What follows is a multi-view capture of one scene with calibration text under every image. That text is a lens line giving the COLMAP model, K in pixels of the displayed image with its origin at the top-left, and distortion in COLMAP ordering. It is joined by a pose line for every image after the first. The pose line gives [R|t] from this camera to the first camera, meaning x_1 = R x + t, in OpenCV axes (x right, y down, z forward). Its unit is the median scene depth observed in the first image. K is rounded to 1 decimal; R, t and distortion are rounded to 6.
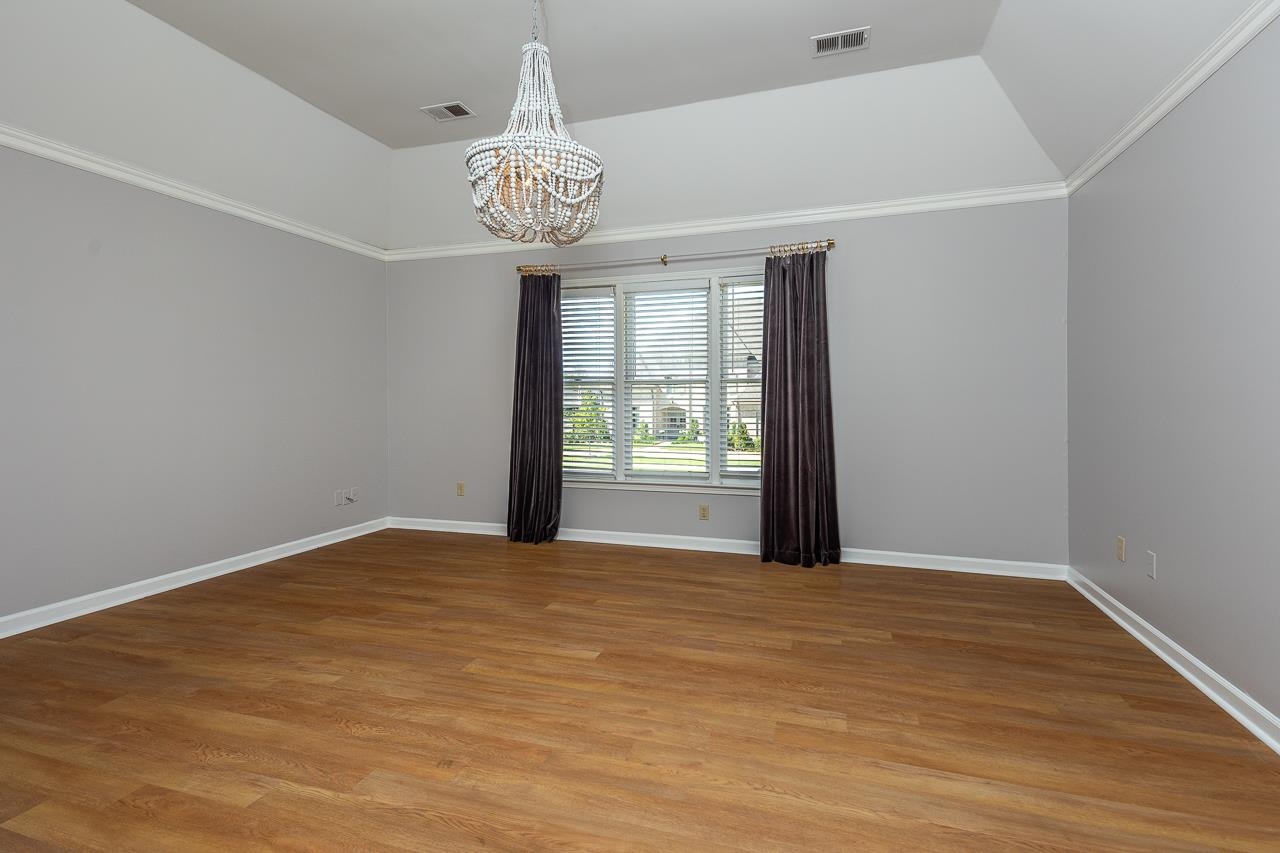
lens RADIAL K [[612.5, 0, 640.7], [0, 612.5, 421.6], [0, 0, 1]] dist [0.038012, -0.006508]
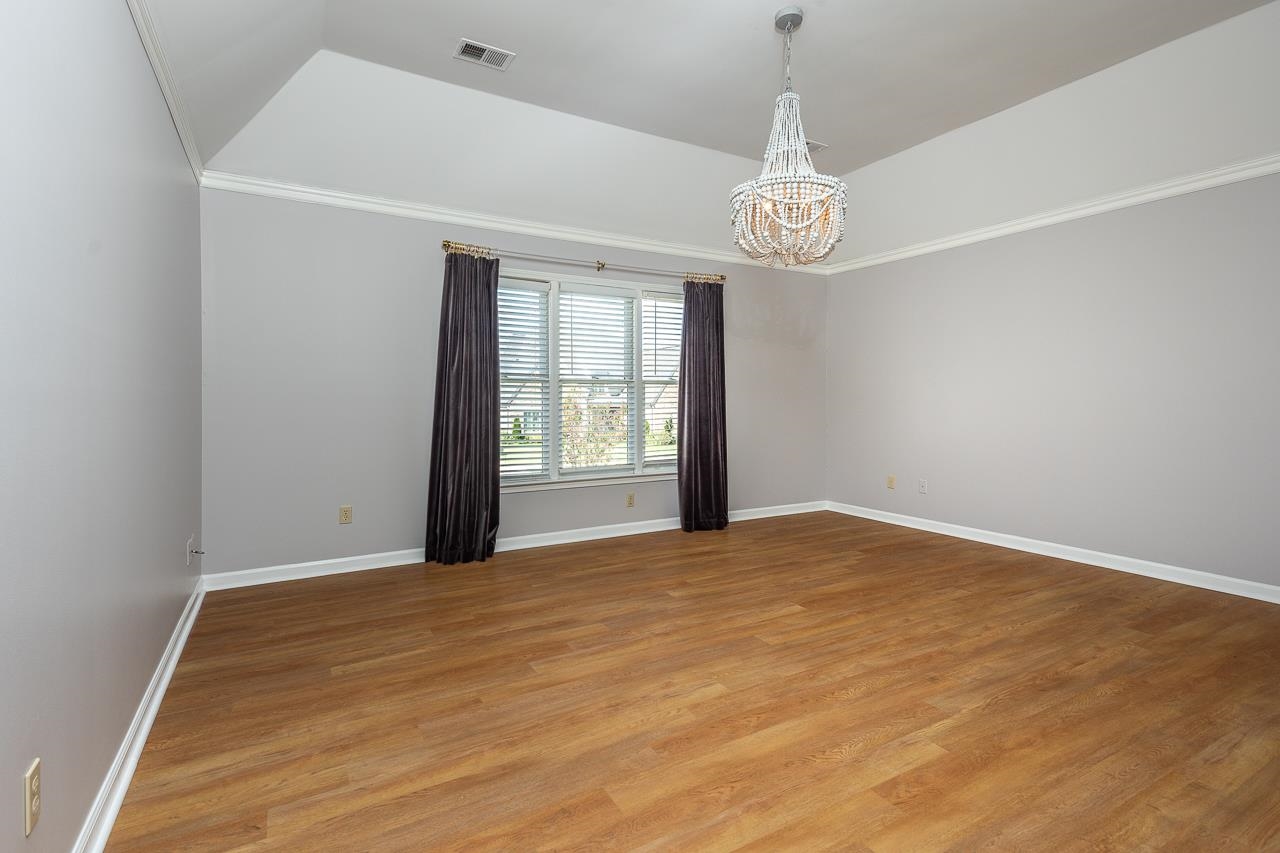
lens RADIAL K [[612.5, 0, 634.4], [0, 612.5, 421.1], [0, 0, 1]] dist [0.038012, -0.006508]
pose [[0.667362, -0.025272, 0.744305, -0.765038], [0.025285, 0.999617, 0.011269, -0.007400], [-0.744304, 0.011299, 0.667745, 0.272142]]
